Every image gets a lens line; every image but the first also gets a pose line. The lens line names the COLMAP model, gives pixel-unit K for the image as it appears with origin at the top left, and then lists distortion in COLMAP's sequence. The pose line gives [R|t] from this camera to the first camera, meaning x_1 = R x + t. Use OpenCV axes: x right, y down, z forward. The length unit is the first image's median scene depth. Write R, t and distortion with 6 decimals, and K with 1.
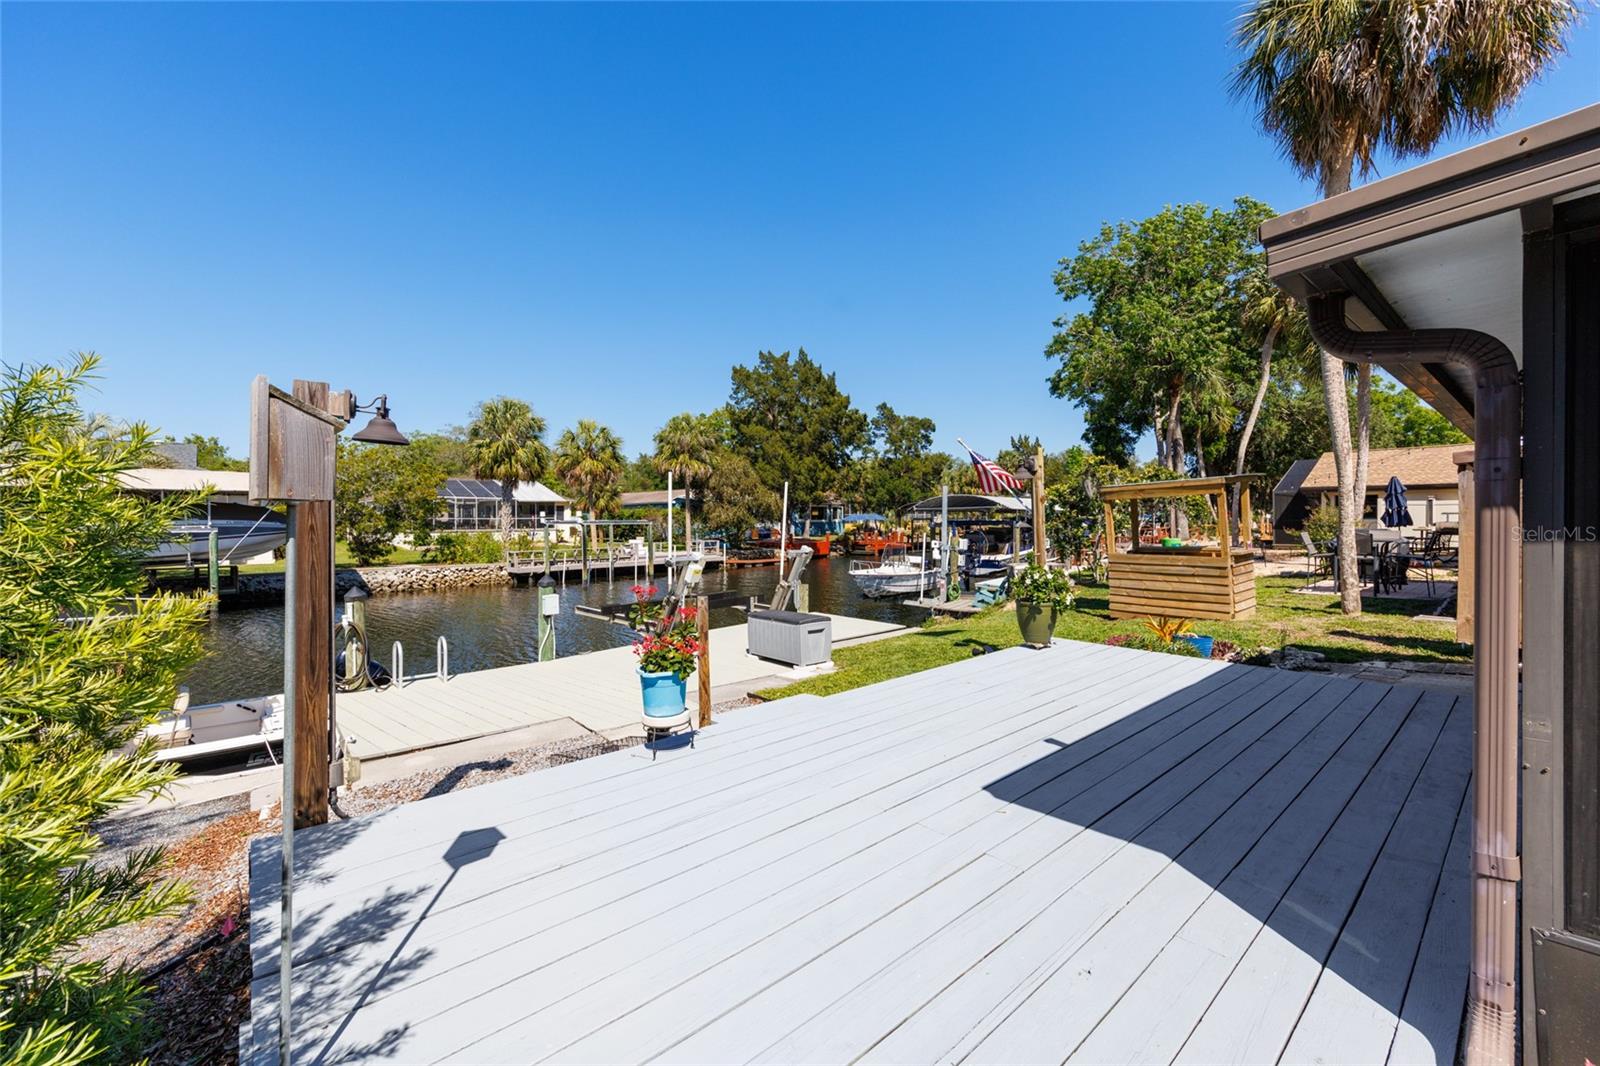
lens RADIAL K [[642.4, 0, 801.3], [0, 642.4, 523.6], [0, 0, 1]] dist [-0.002426, 0.000323]
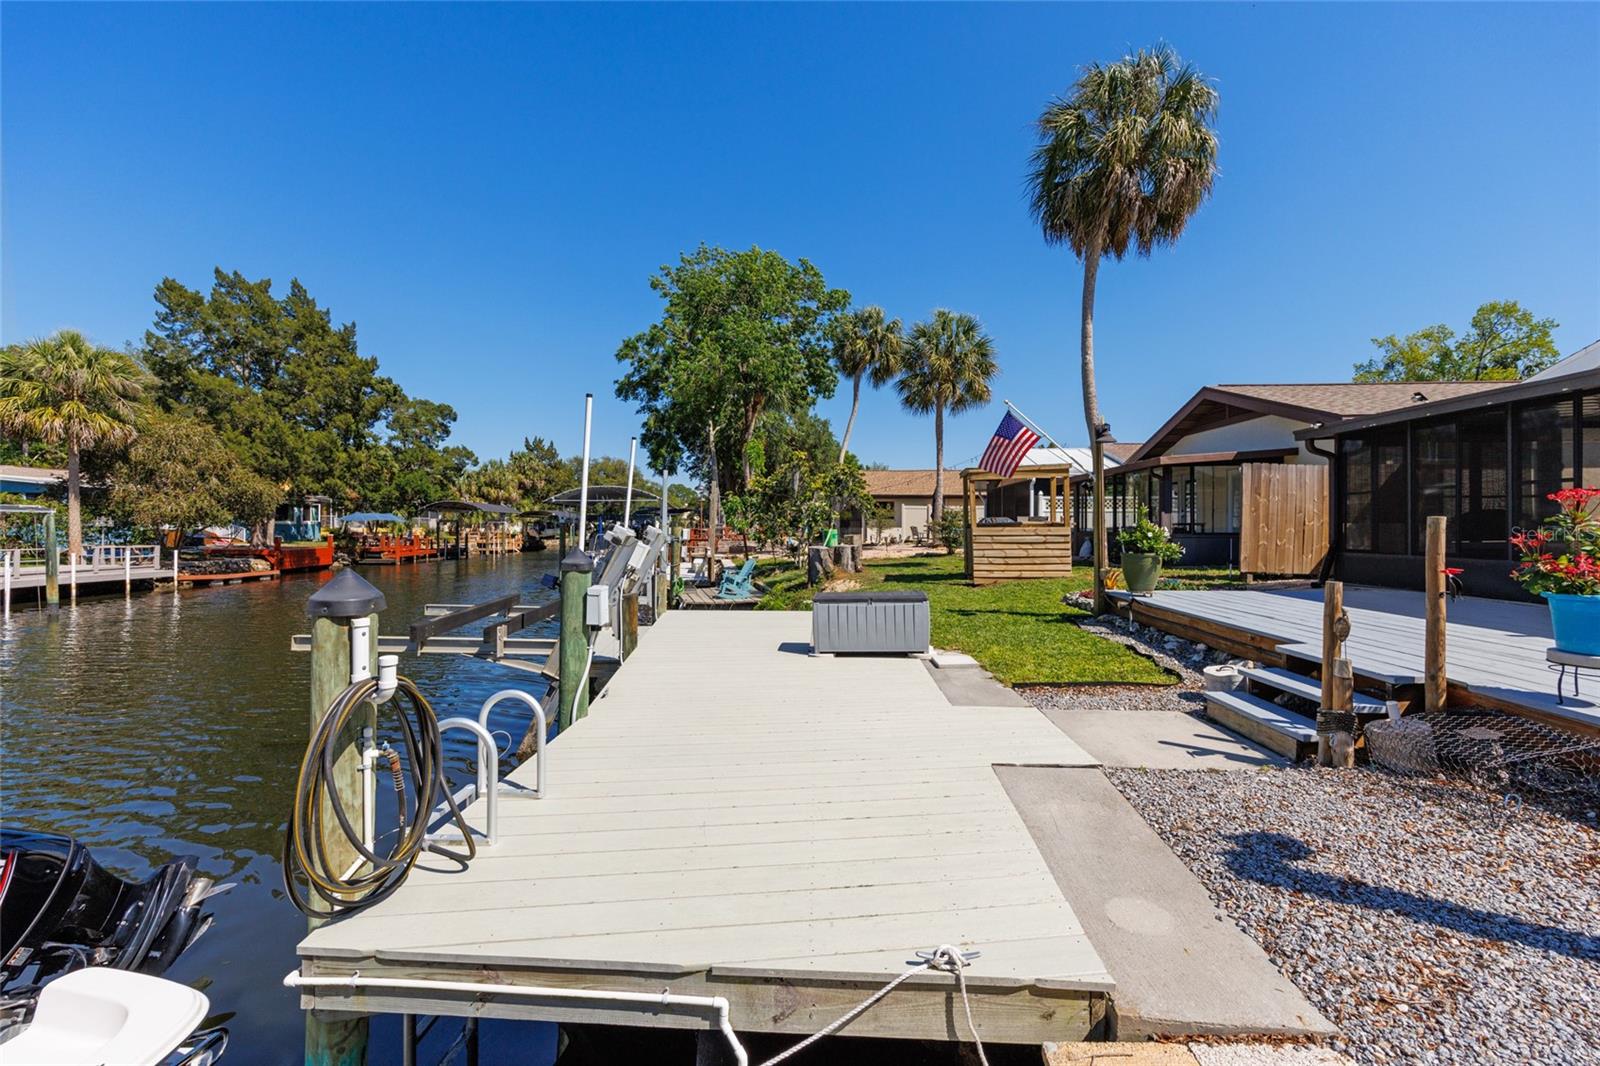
lens RADIAL K [[638.2, 0, 802.6], [0, 638.2, 531.1], [0, 0, 1]] dist [-0.013210, -0.000119]
pose [[0.691294, 0.004236, 0.722561, -0.129809], [-0.000509, 0.999985, -0.005376, 0.014199], [-0.722573, 0.003349, 0.691286, 0.107017]]
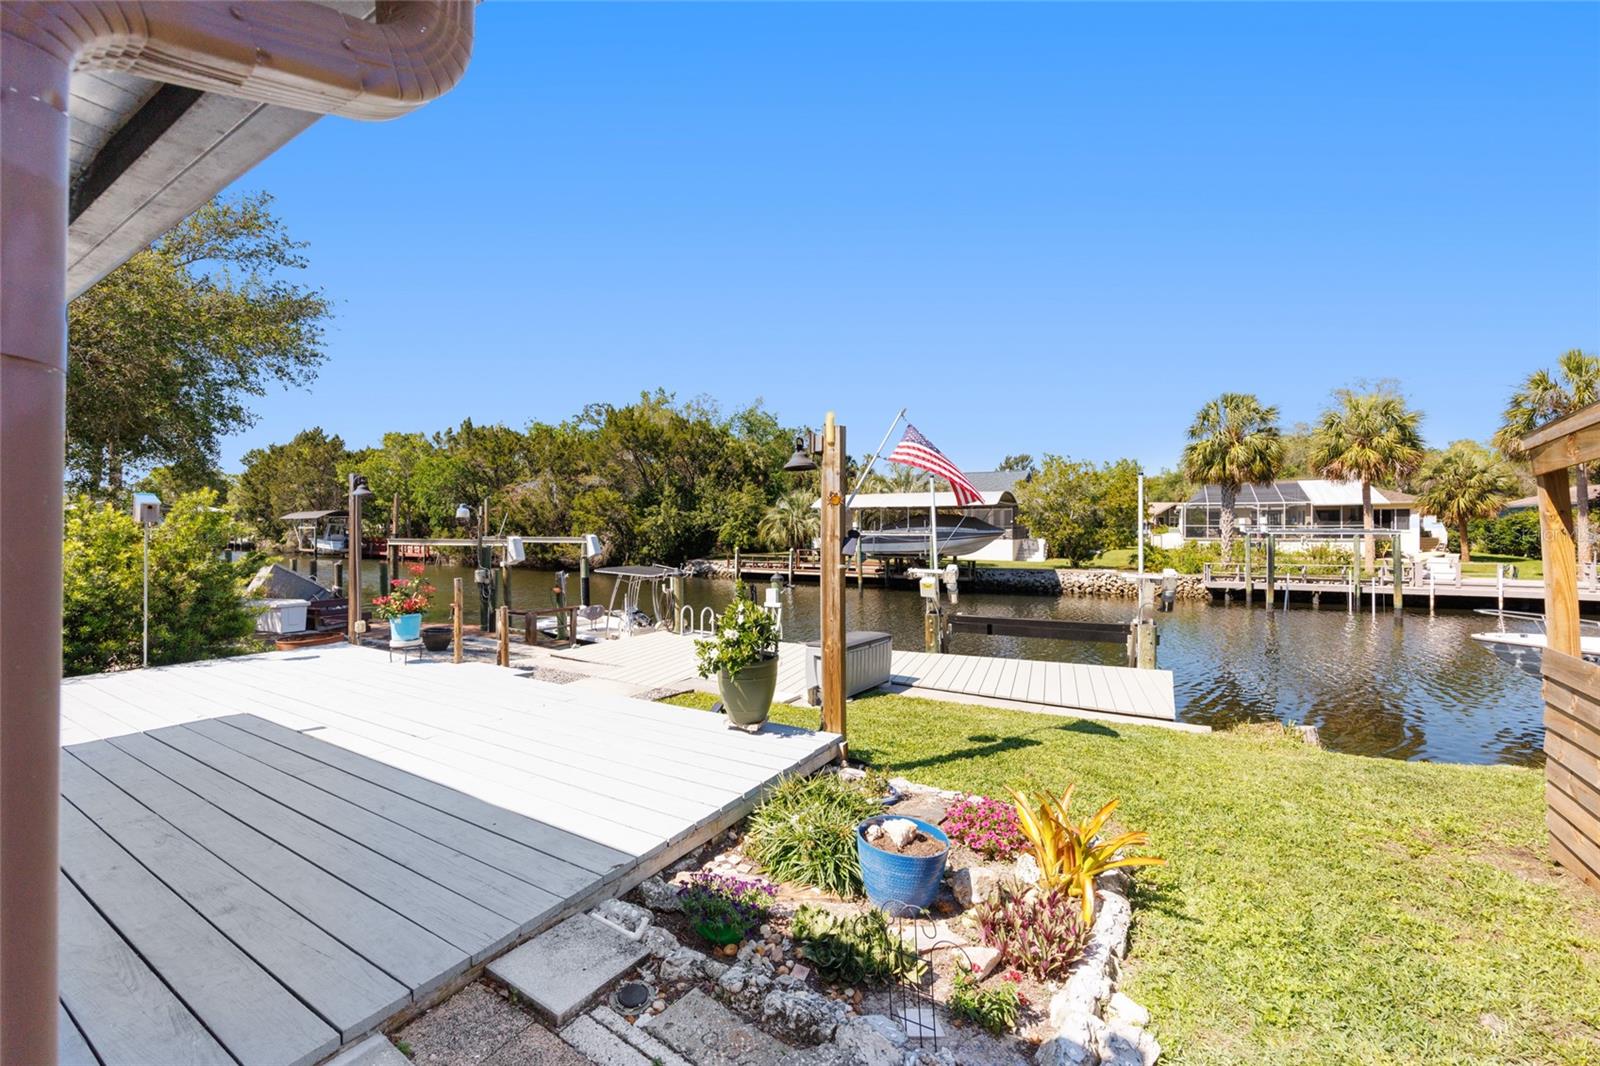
lens RADIAL K [[638.1, 0, 805.6], [0, 638.1, 525.8], [0, 0, 1]] dist [-0.000480, 0.000415]
pose [[0.311406, 0.000818, -0.950277, 0.154828], [-0.008101, 0.999966, -0.001793, -0.001452], [0.950242, 0.008256, 0.311402, 0.132224]]
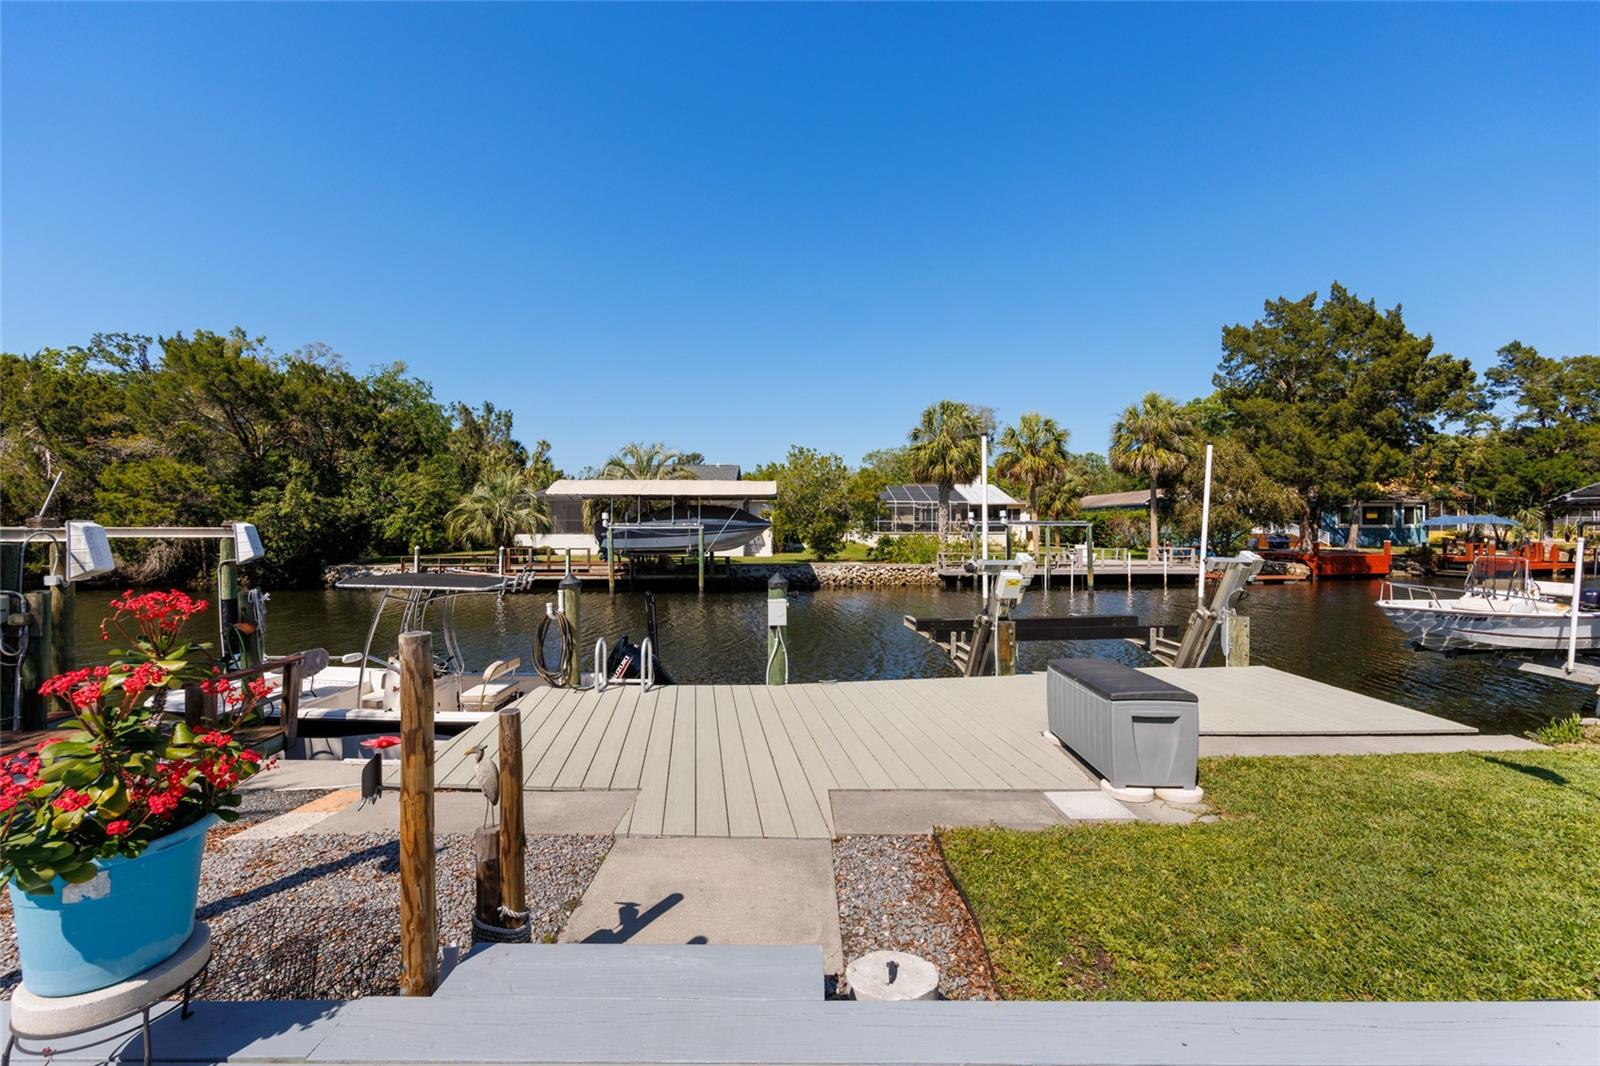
lens RADIAL K [[638.1, 0, 805.6], [0, 638.1, 525.8], [0, 0, 1]] dist [-0.000480, 0.000415]
pose [[0.751950, 0.003698, -0.659210, 0.026616], [-0.008294, 0.999958, -0.003851, 0.005133], [0.659168, 0.008363, 0.751949, 0.088421]]
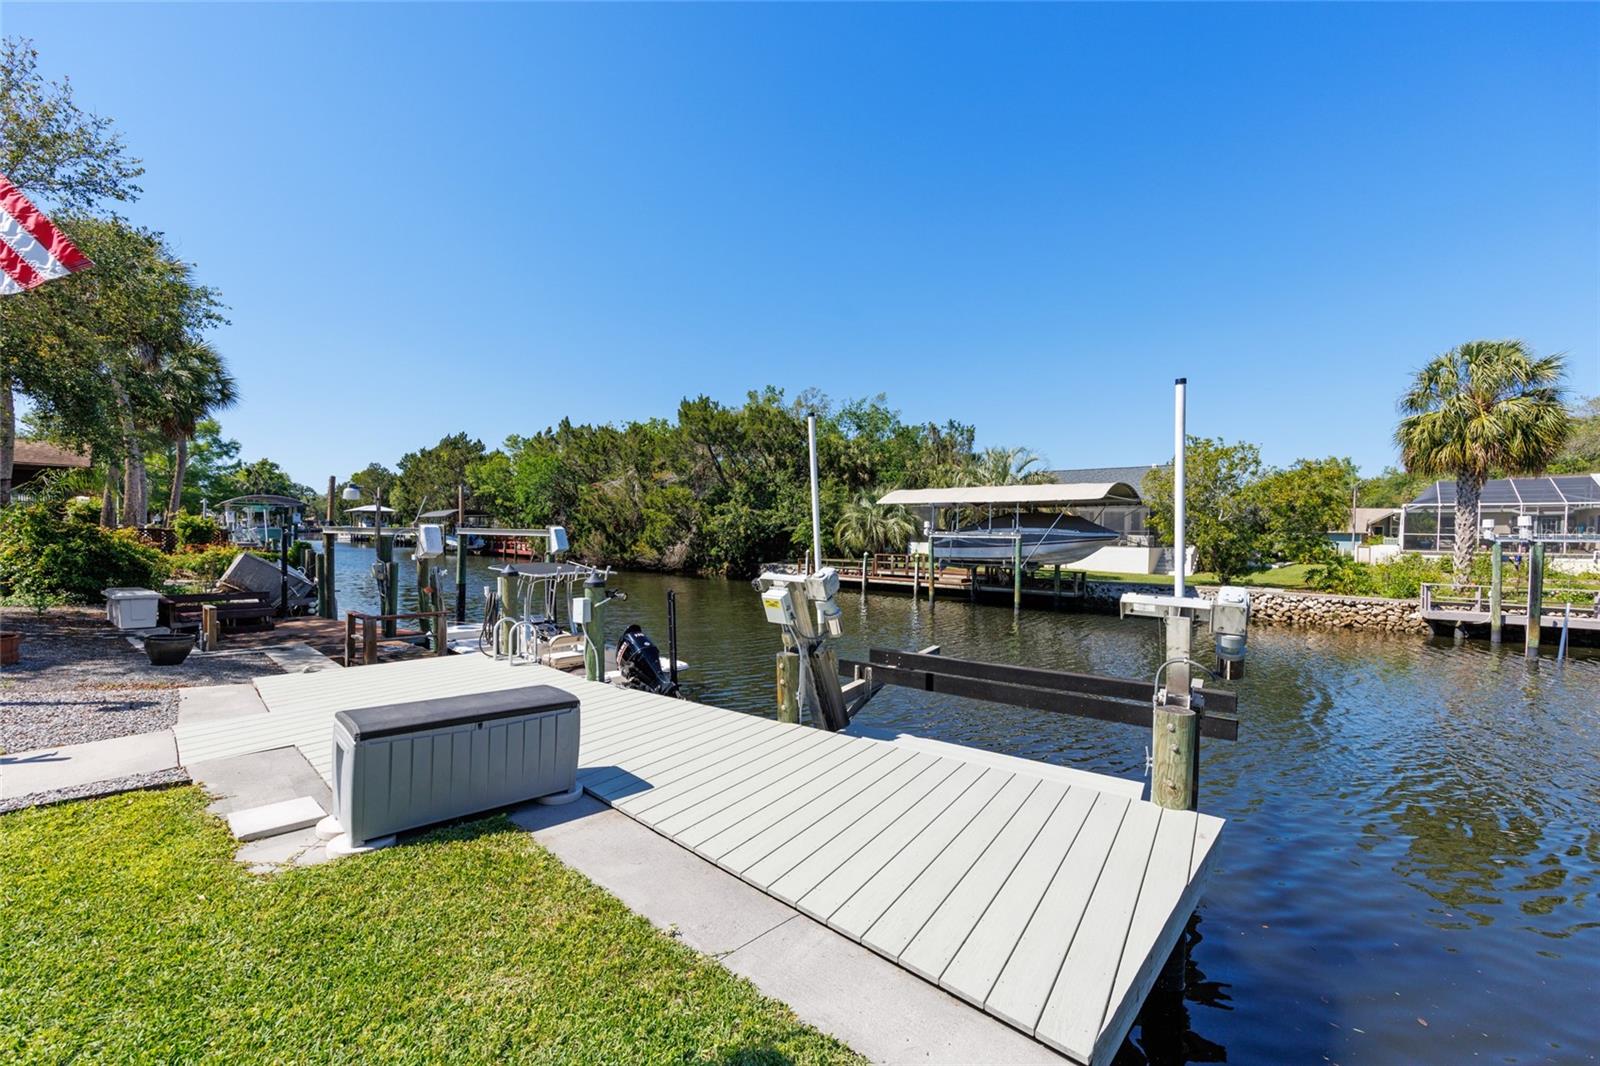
lens RADIAL K [[648.1, 0, 806.2], [0, 648.1, 544.0], [0, 0, 1]] dist [0.000012, 0.000248]
pose [[0.095358, 0.021647, -0.995208, 0.085824], [-0.022173, 0.999562, 0.019617, 0.004143], [0.995196, 0.020196, 0.095796, 0.233305]]
